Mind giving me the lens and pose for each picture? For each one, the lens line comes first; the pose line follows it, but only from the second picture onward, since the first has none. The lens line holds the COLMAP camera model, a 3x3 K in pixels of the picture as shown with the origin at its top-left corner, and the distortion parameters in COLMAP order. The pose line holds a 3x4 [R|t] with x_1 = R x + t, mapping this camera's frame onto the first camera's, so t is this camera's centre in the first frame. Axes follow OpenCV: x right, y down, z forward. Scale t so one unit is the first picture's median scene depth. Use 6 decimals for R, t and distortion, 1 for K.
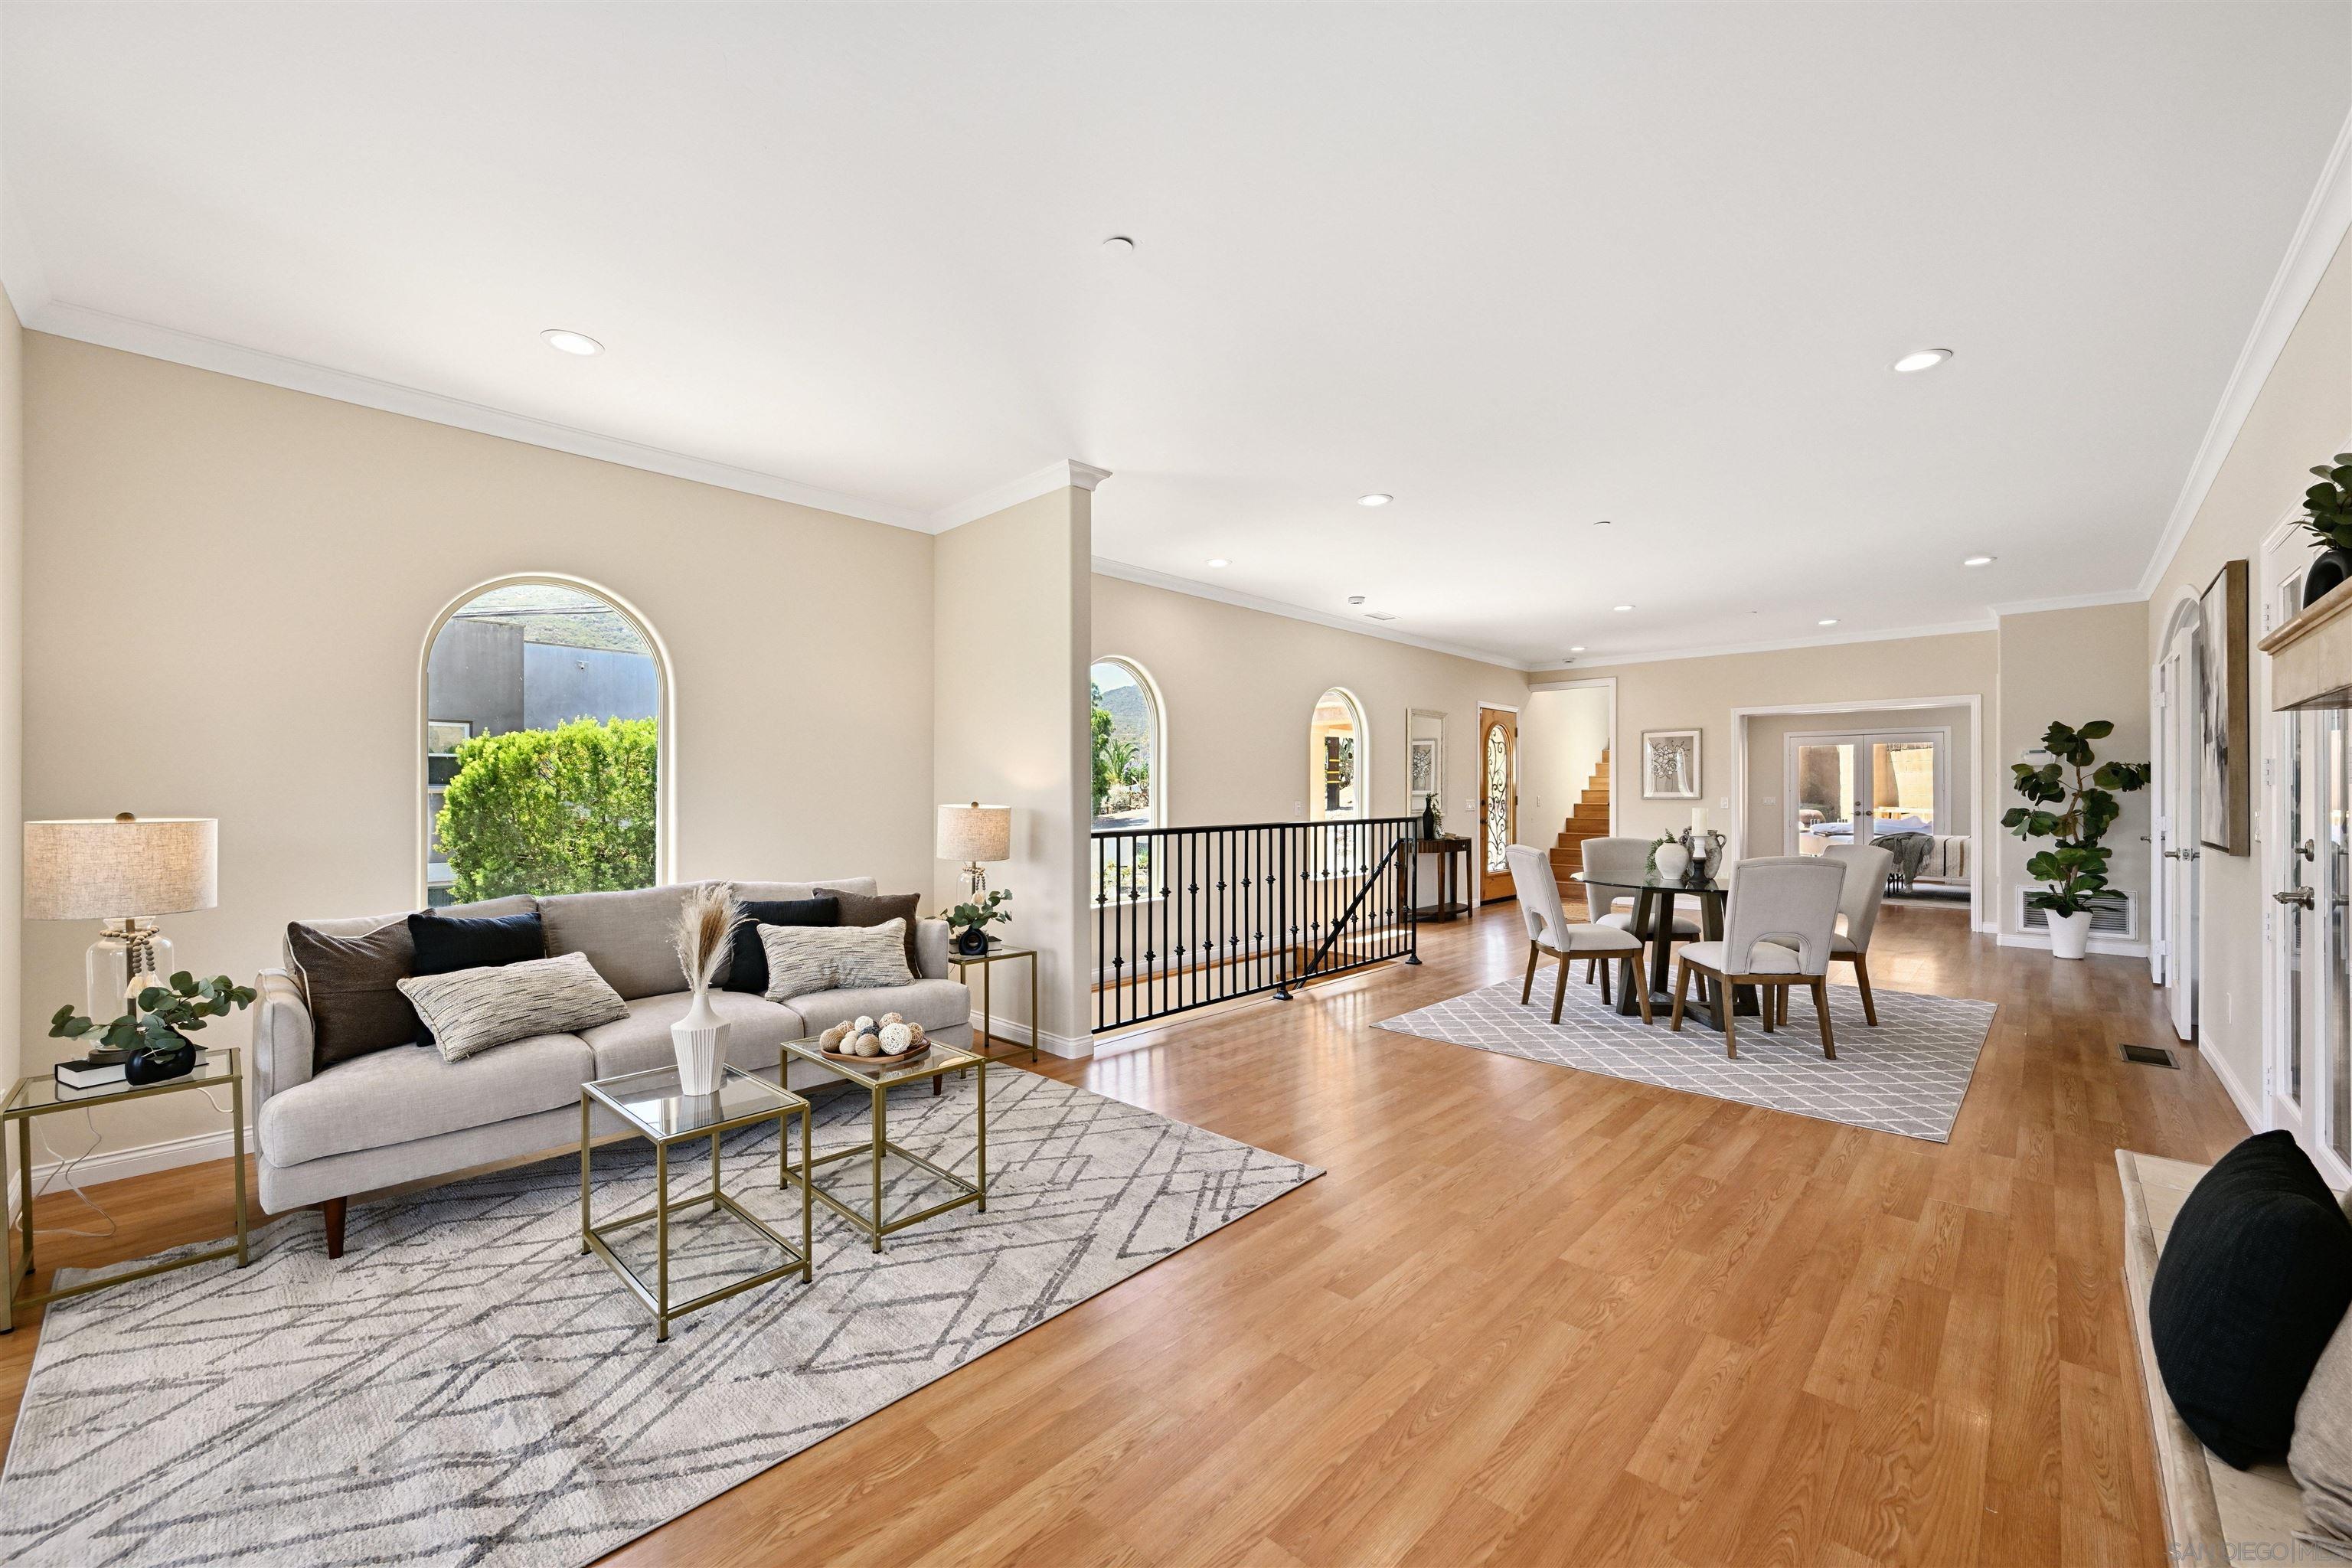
lens RADIAL K [[920.7, 0, 1180.5], [0, 920.7, 794.7], [0, 0, 1]] dist [0.013050, 0.000080]
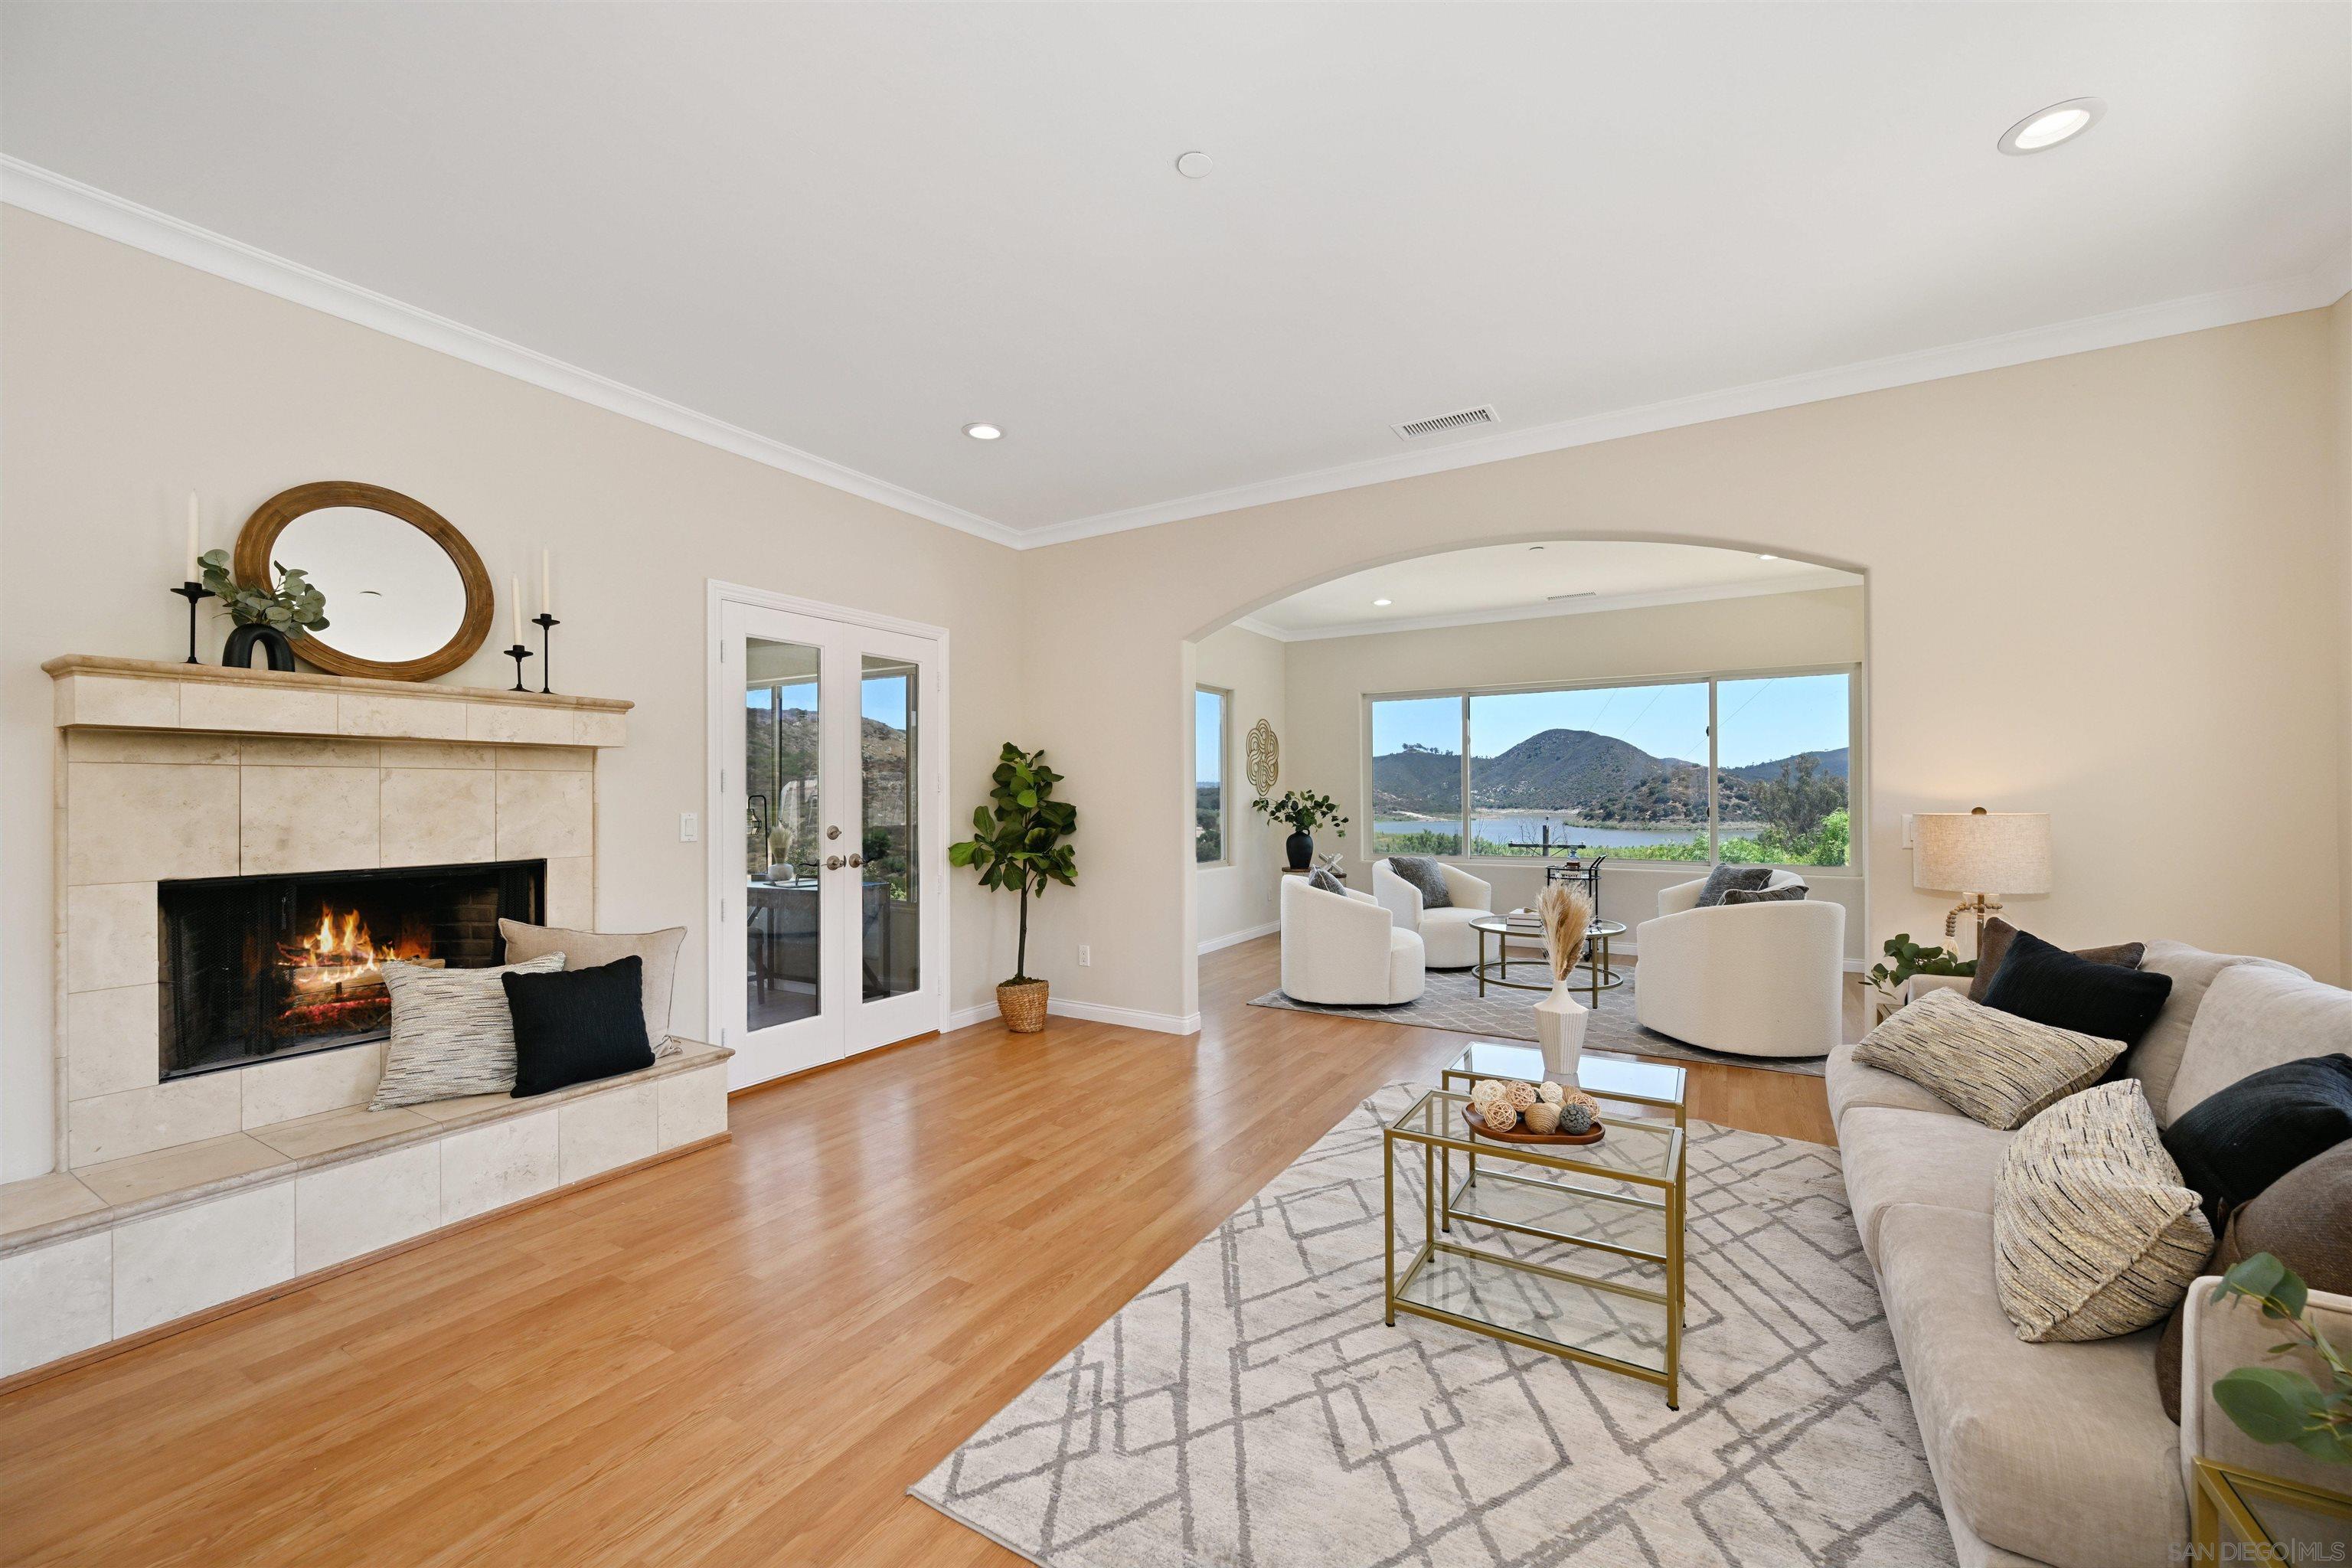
lens RADIAL K [[920.7, 0, 1172.2], [0, 920.7, 800.9], [0, 0, 1]] dist [0.013050, 0.000080]
pose [[-0.977520, 0.009992, -0.210605, 0.120119], [0.009255, 0.999947, 0.004486, 0.000662], [0.210639, 0.002436, -0.977561, 1.630251]]
